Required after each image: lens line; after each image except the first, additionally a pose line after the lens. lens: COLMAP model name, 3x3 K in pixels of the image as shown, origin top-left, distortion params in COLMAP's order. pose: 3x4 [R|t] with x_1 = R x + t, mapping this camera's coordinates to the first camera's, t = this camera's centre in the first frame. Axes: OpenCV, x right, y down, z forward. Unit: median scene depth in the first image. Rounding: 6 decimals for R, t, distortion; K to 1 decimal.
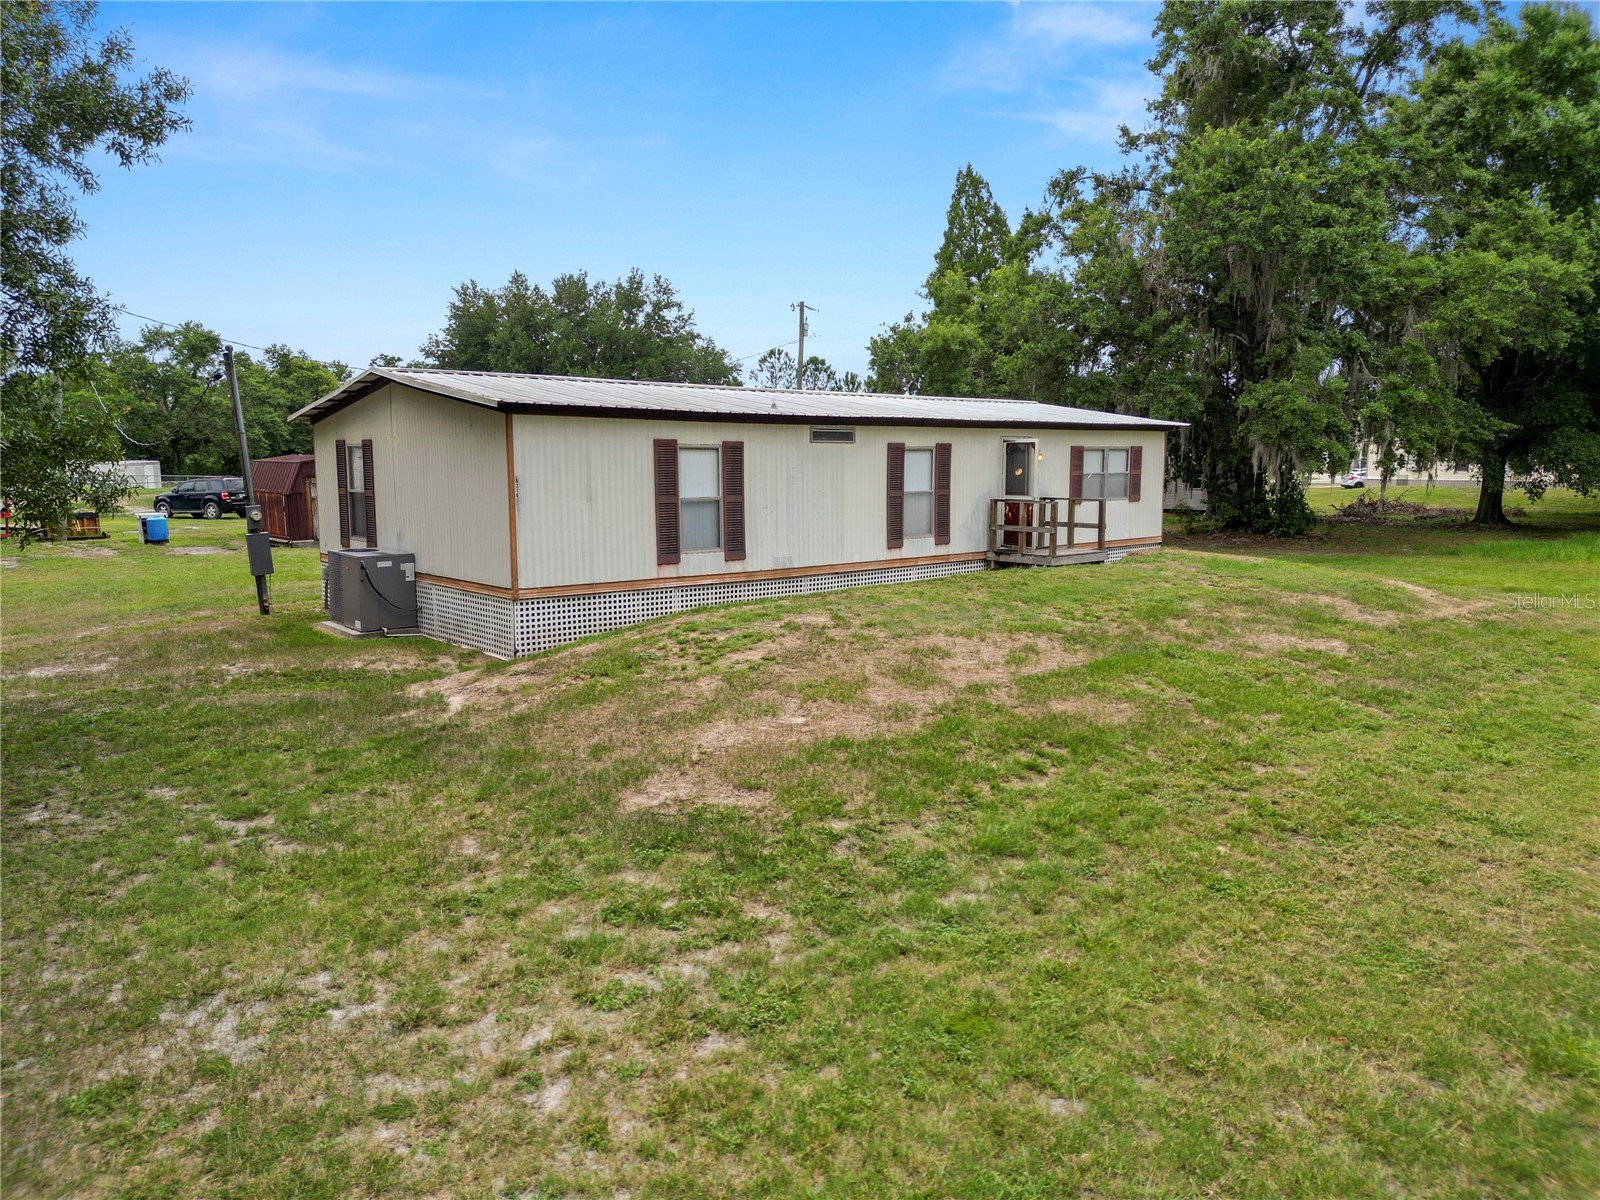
lens RADIAL K [[1136.6, 0, 800.0], [0, 1136.6, 600.0], [0, 0, 1]] dist [0.009518, 0.005081]
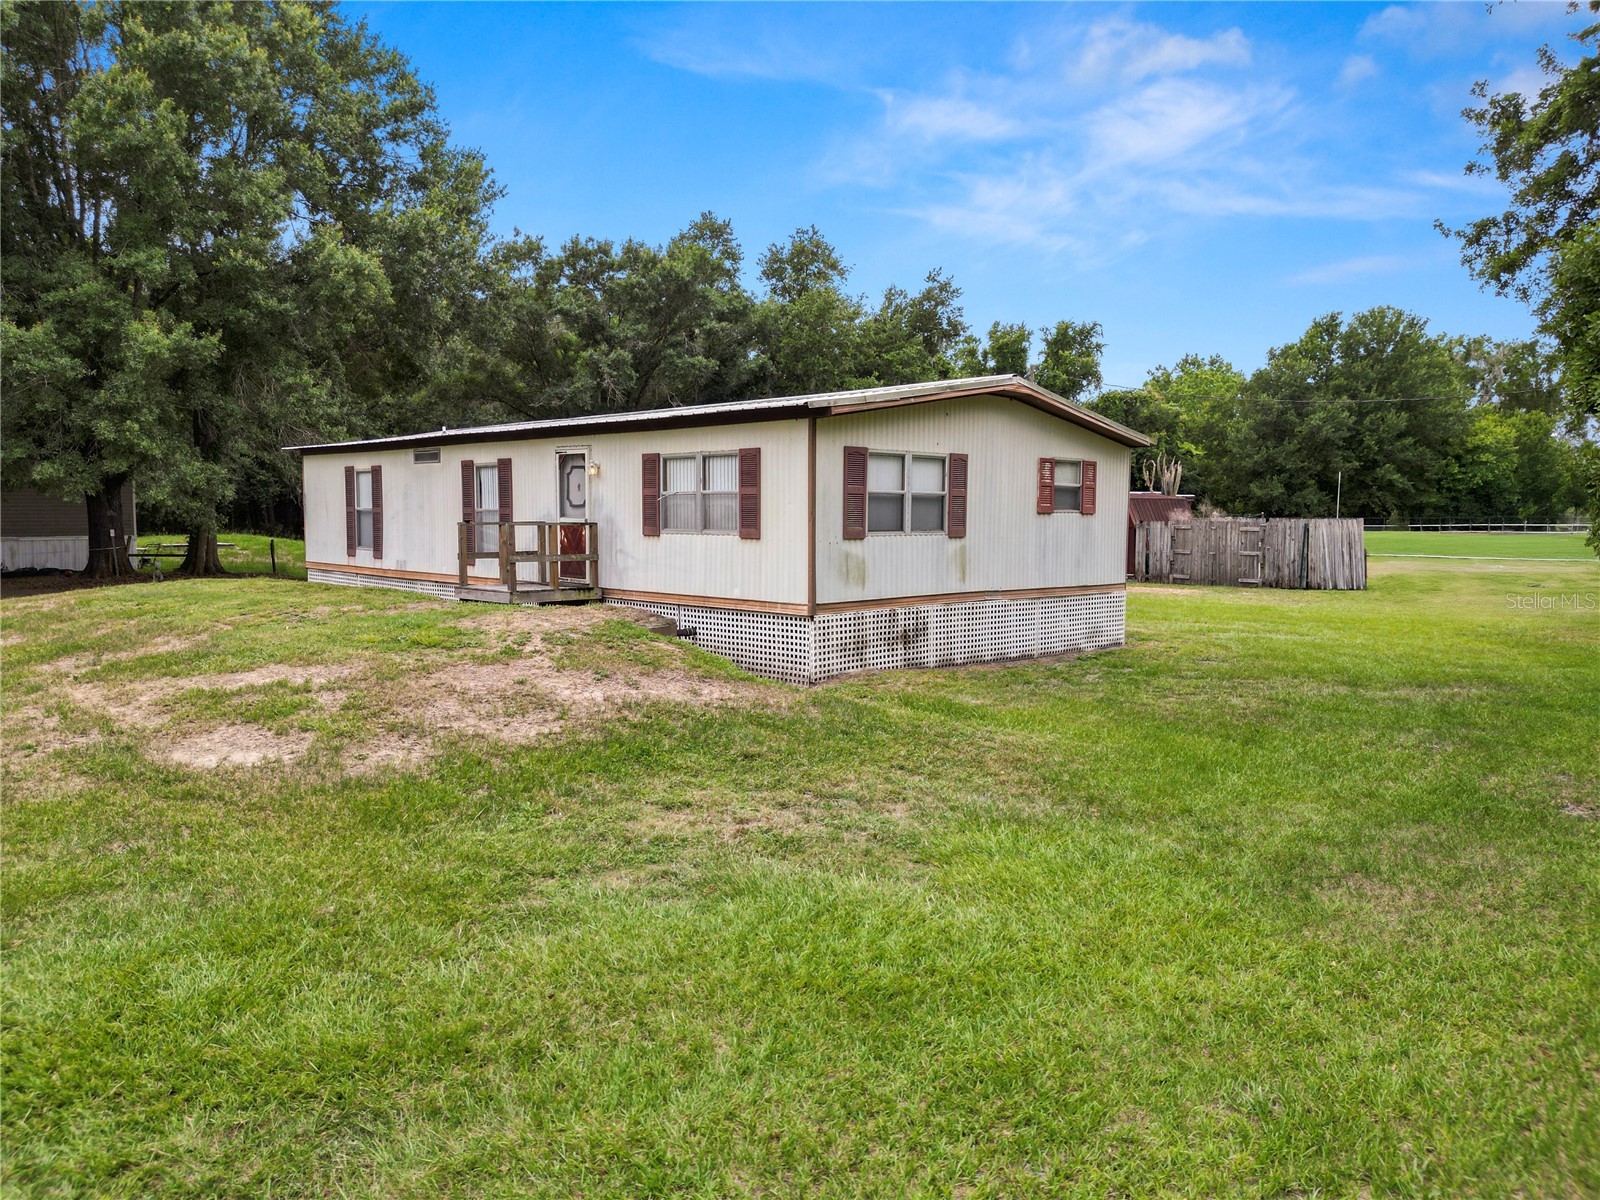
lens RADIAL K [[1117.1, 0, 794.5], [0, 1117.1, 601.9], [0, 0, 1]] dist [0.063010, -0.067318]
pose [[0.085941, 0.104074, -0.990849, 1.173089], [-0.110321, 0.989407, 0.094354, -0.148779], [0.990173, 0.101202, 0.096512, 1.277678]]
